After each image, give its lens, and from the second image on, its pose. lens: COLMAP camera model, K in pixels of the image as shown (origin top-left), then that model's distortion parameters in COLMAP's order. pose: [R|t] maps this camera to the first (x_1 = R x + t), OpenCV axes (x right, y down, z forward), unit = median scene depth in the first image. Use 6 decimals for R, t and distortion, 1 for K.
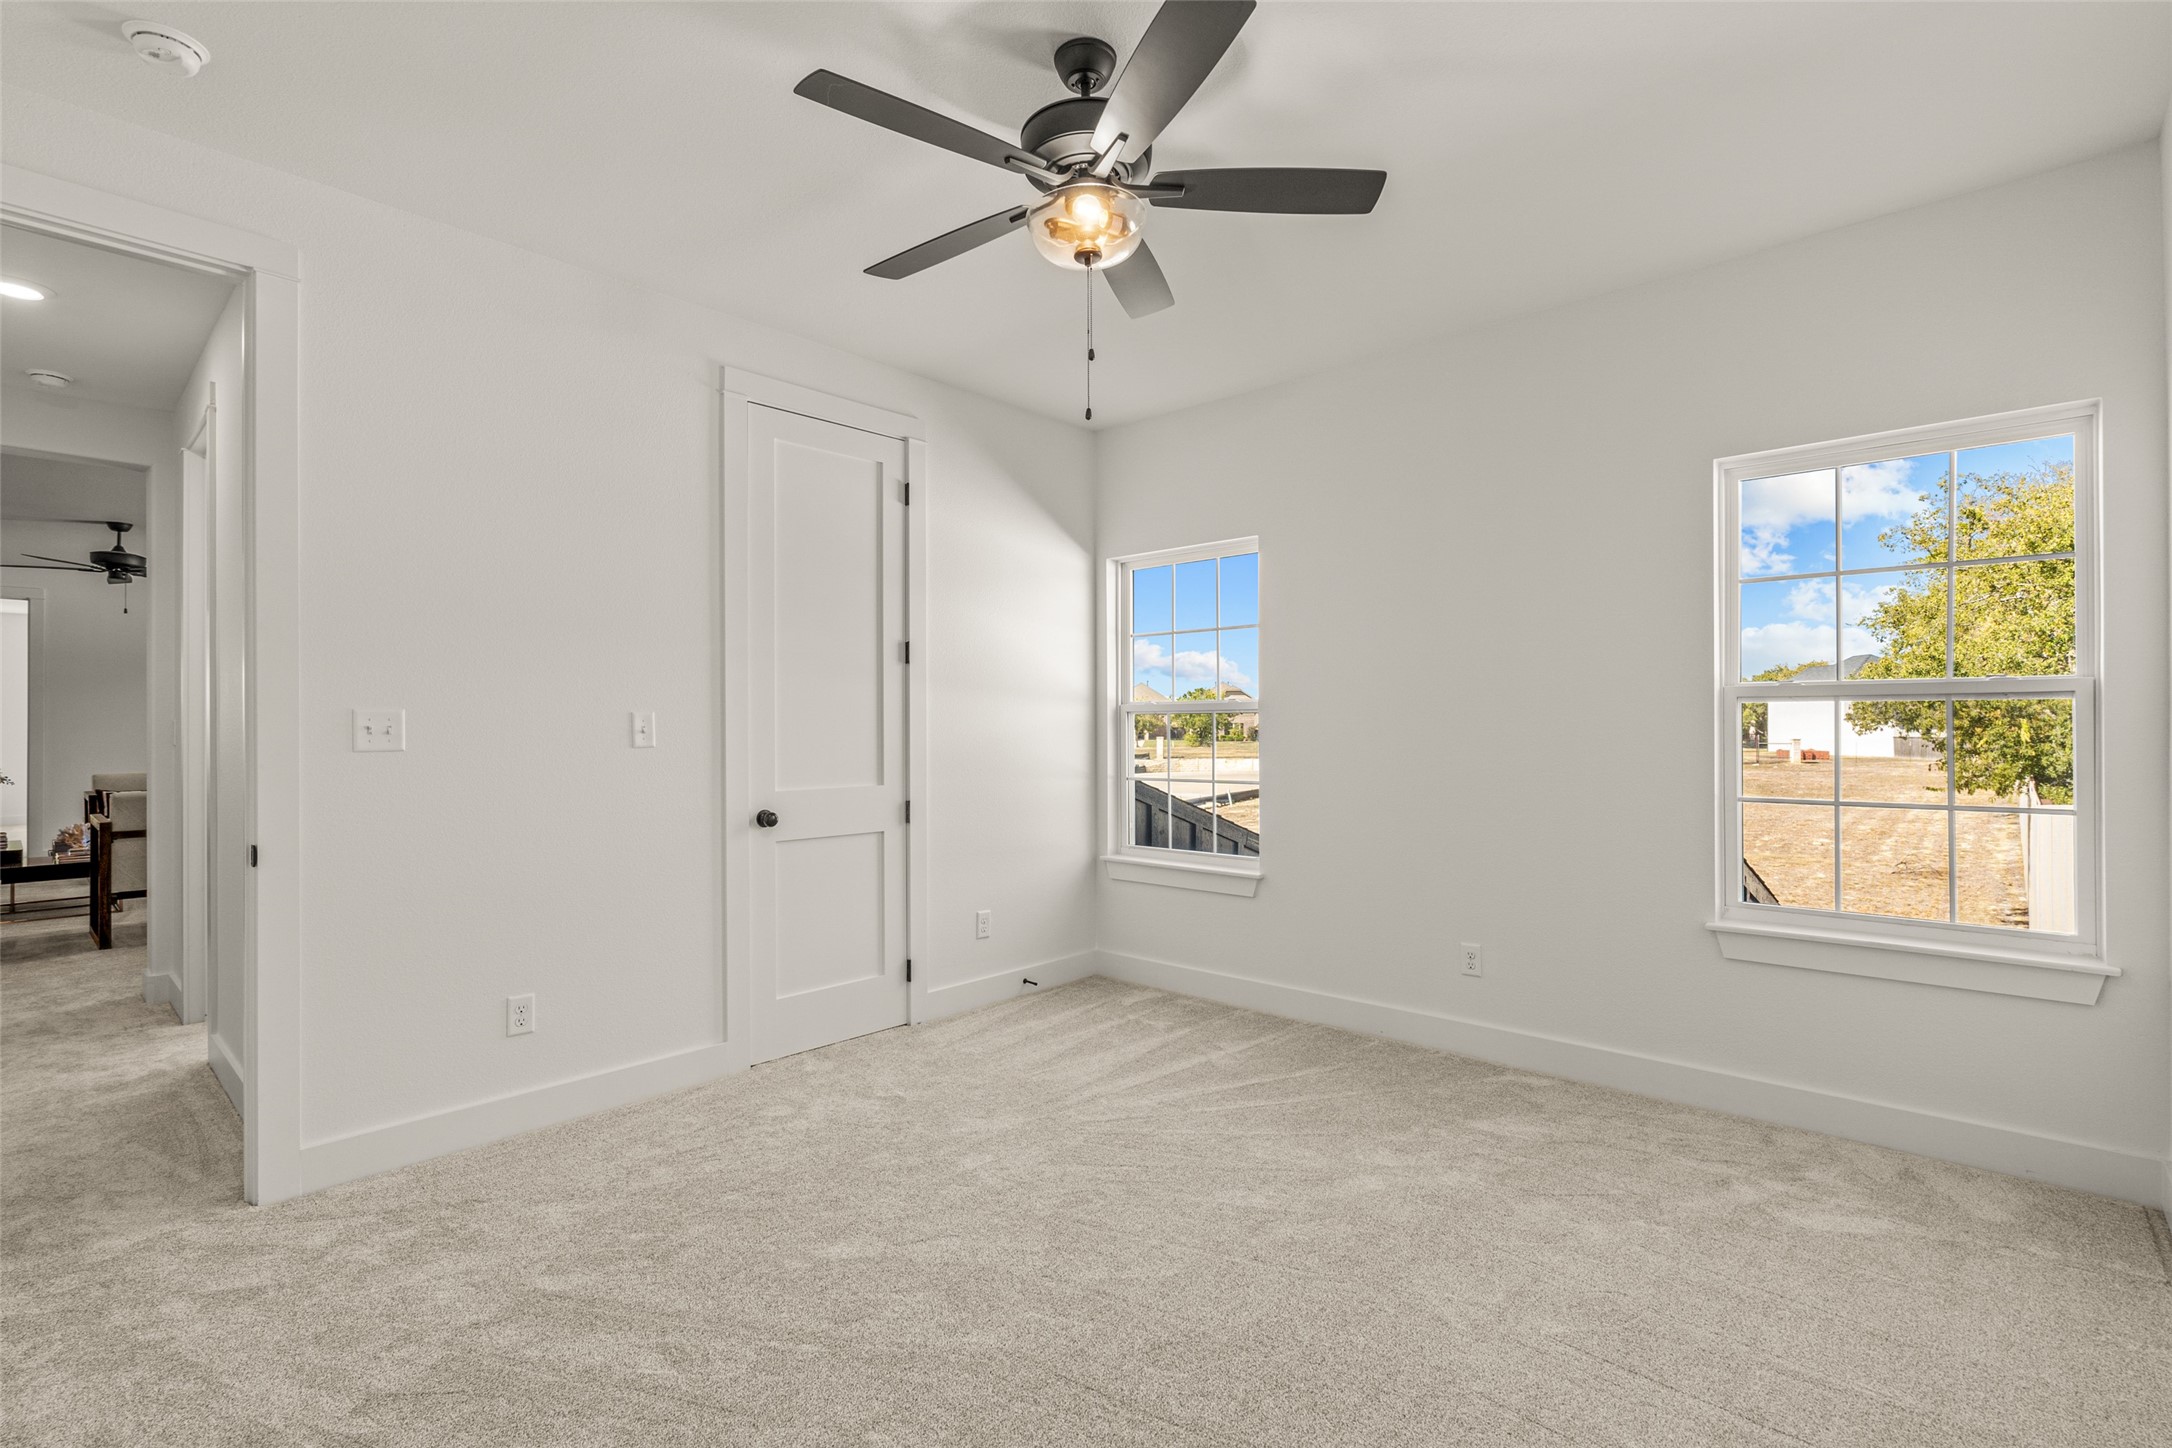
lens RADIAL K [[991.5, 0, 1095.9], [0, 991.5, 727.0], [0, 0, 1]] dist [-0.002829, 0.000713]
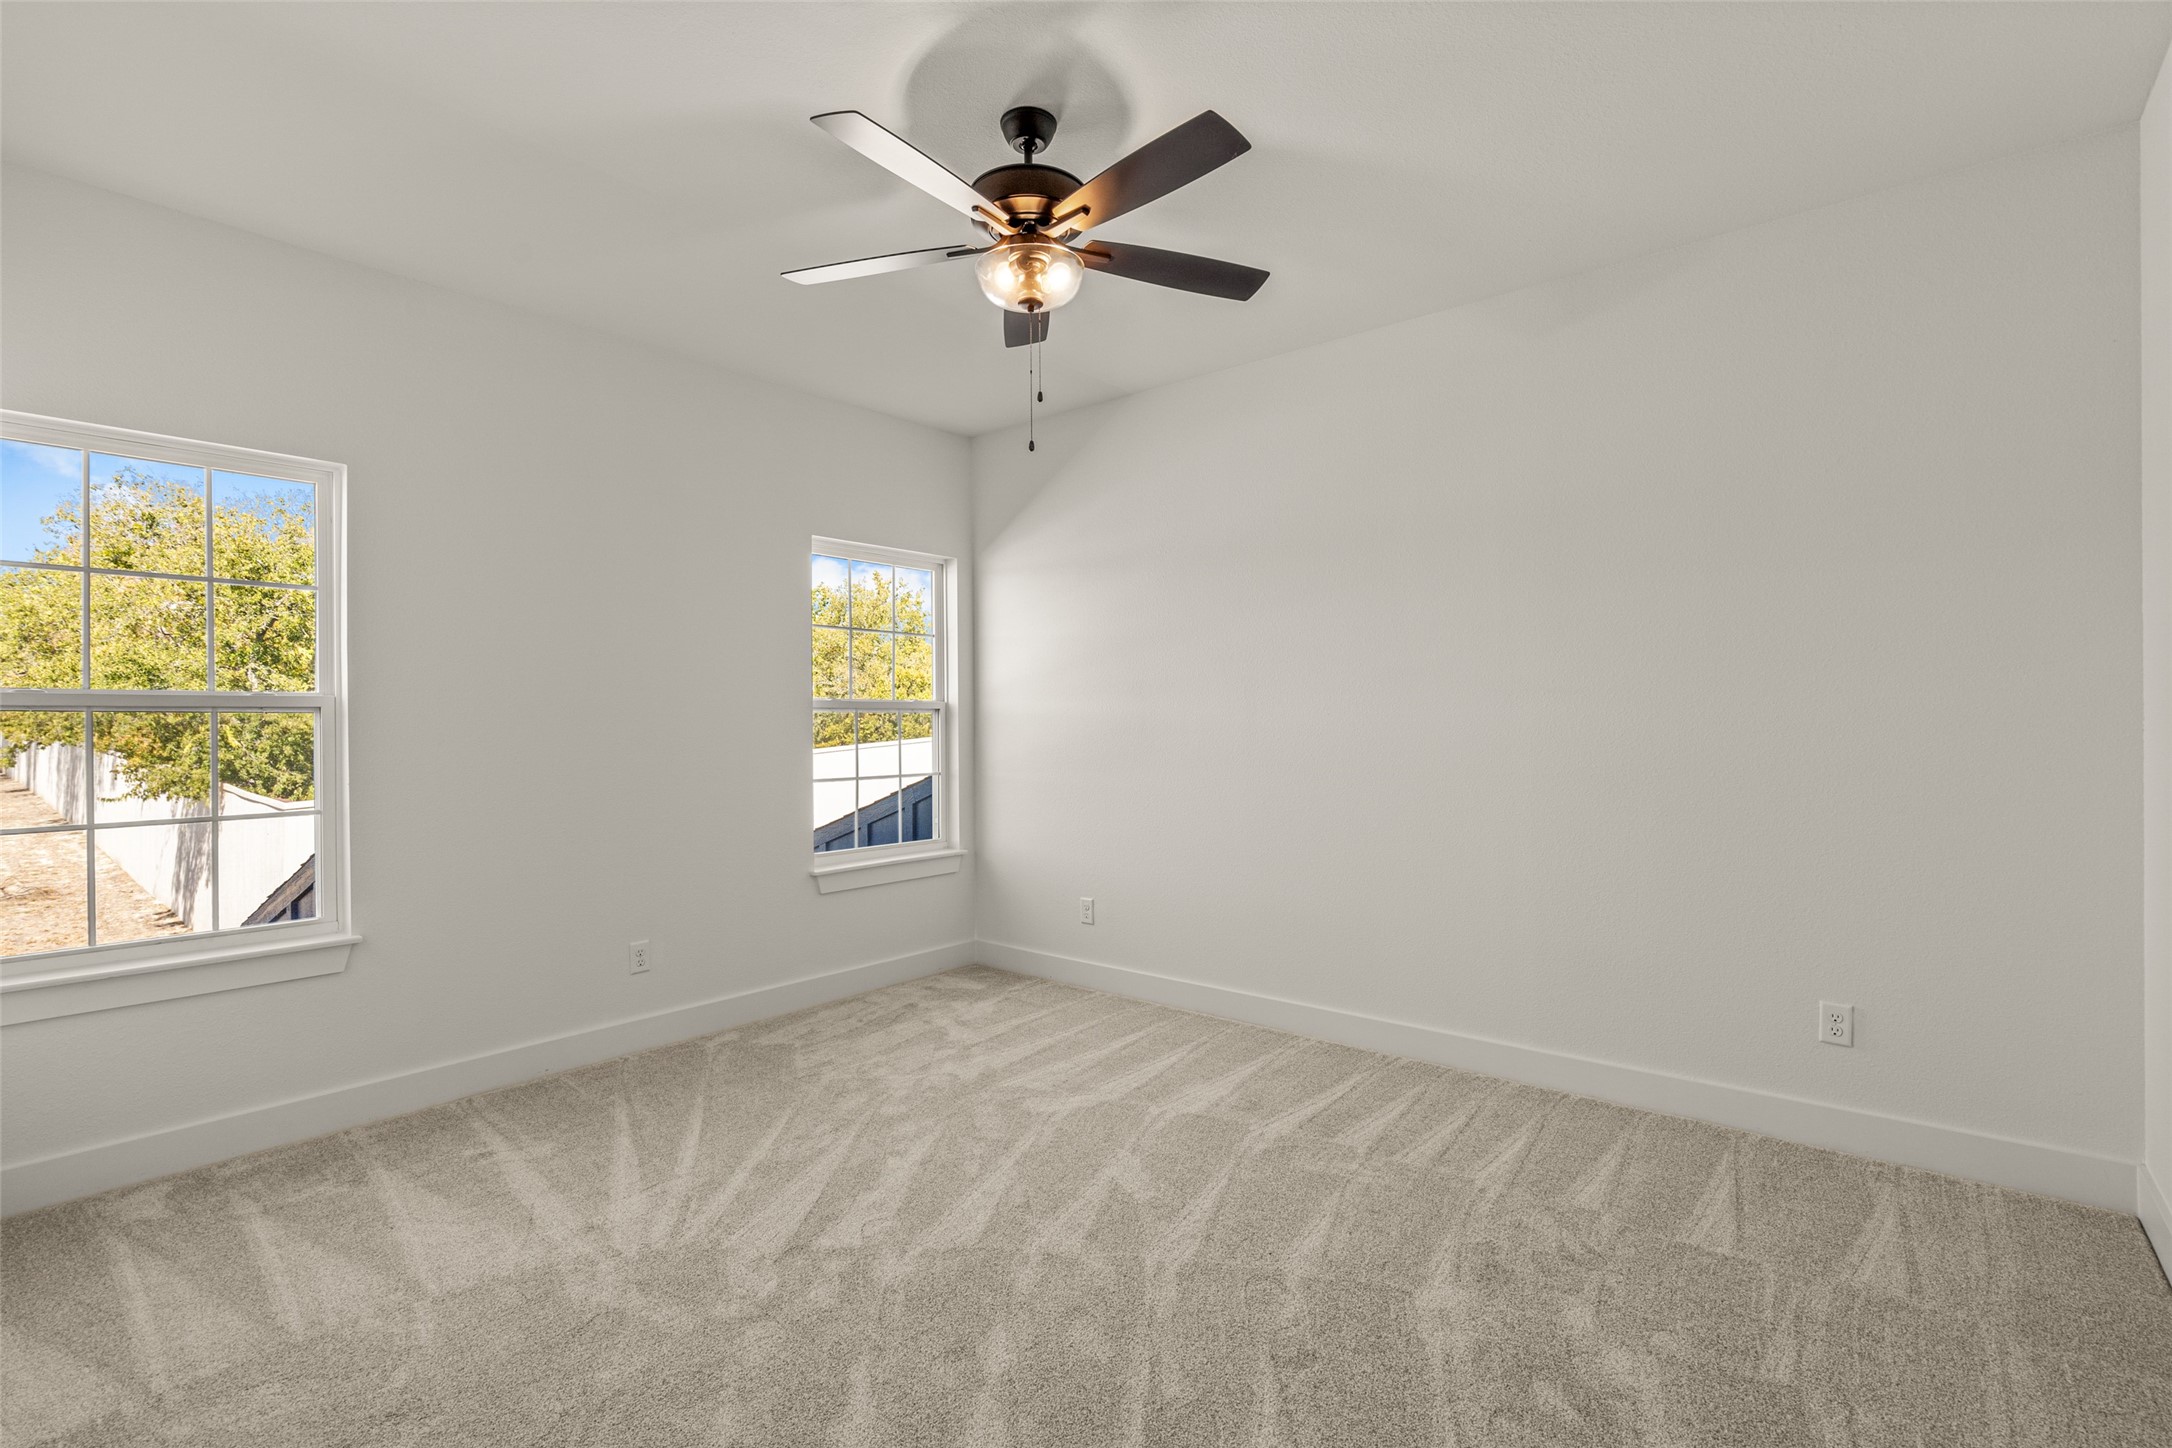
lens RADIAL K [[991.5, 0, 1095.9], [0, 991.5, 727.0], [0, 0, 1]] dist [-0.002829, 0.000713]
pose [[-0.057193, 0.005537, 0.998348, -0.700454], [0.004080, 0.999978, -0.005312, 0.006051], [-0.998355, 0.003769, -0.057215, 0.617707]]
